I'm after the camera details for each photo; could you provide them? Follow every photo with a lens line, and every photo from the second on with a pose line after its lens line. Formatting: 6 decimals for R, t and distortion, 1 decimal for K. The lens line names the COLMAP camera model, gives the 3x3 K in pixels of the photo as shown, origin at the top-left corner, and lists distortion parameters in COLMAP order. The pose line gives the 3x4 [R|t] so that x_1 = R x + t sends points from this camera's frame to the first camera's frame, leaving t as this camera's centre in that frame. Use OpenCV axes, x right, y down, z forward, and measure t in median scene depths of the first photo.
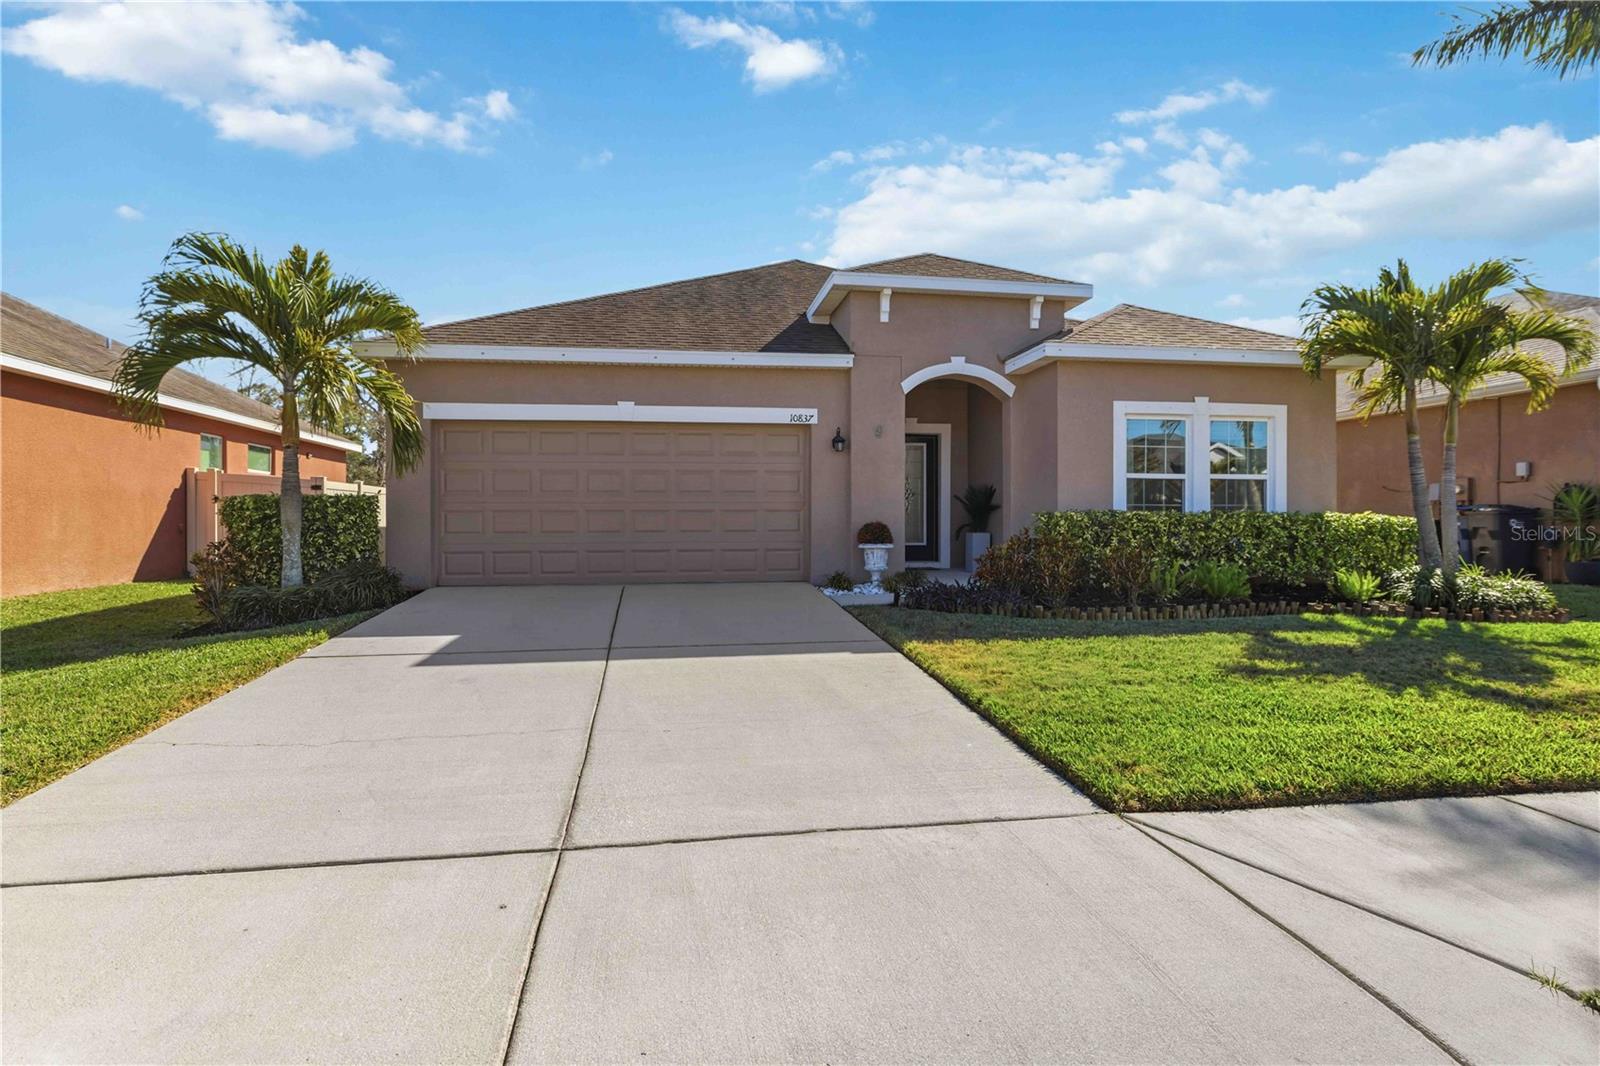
lens RADIAL K [[891.3, 0, 801.3], [0, 891.3, 534.2], [0, 0, 1]] dist [0.000100, -0.000408]
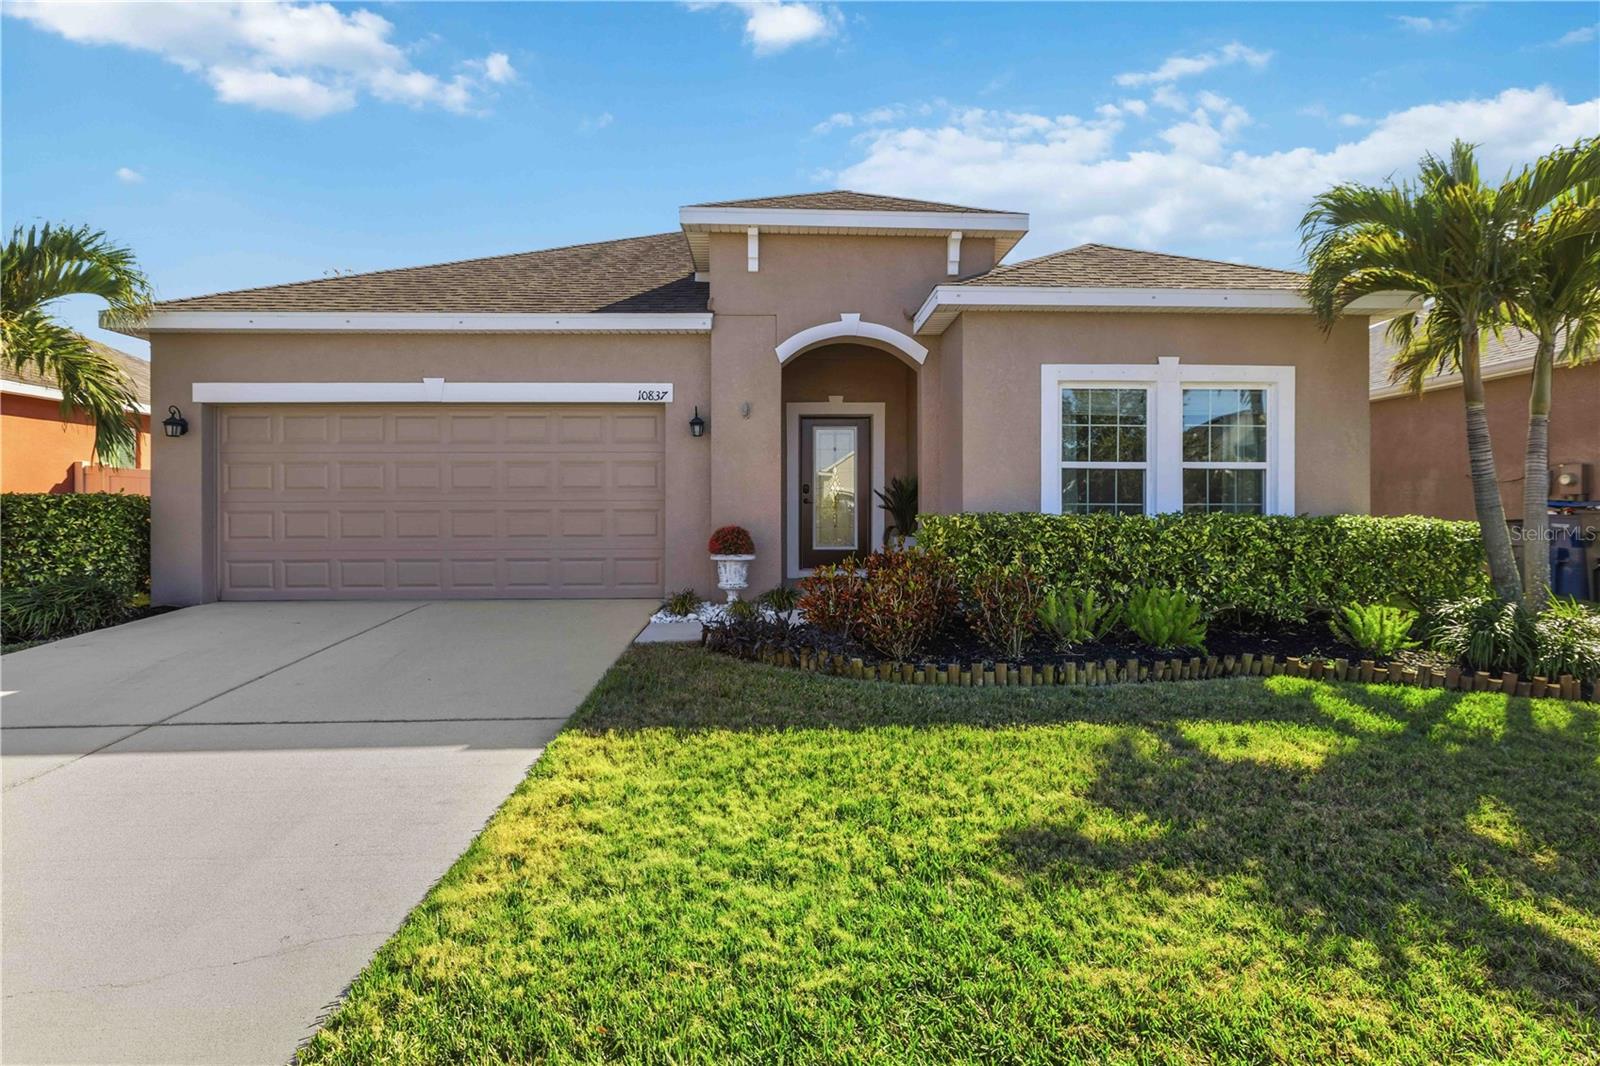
lens RADIAL K [[849.6, 0, 798.2], [0, 849.6, 518.9], [0, 0, 1]] dist [0.000354, 0.001194]
pose [[0.992918, 0.001468, -0.118791, 0.229476], [-0.001739, 0.999996, -0.002179, -0.018802], [0.118787, 0.002370, 0.992917, 0.270074]]
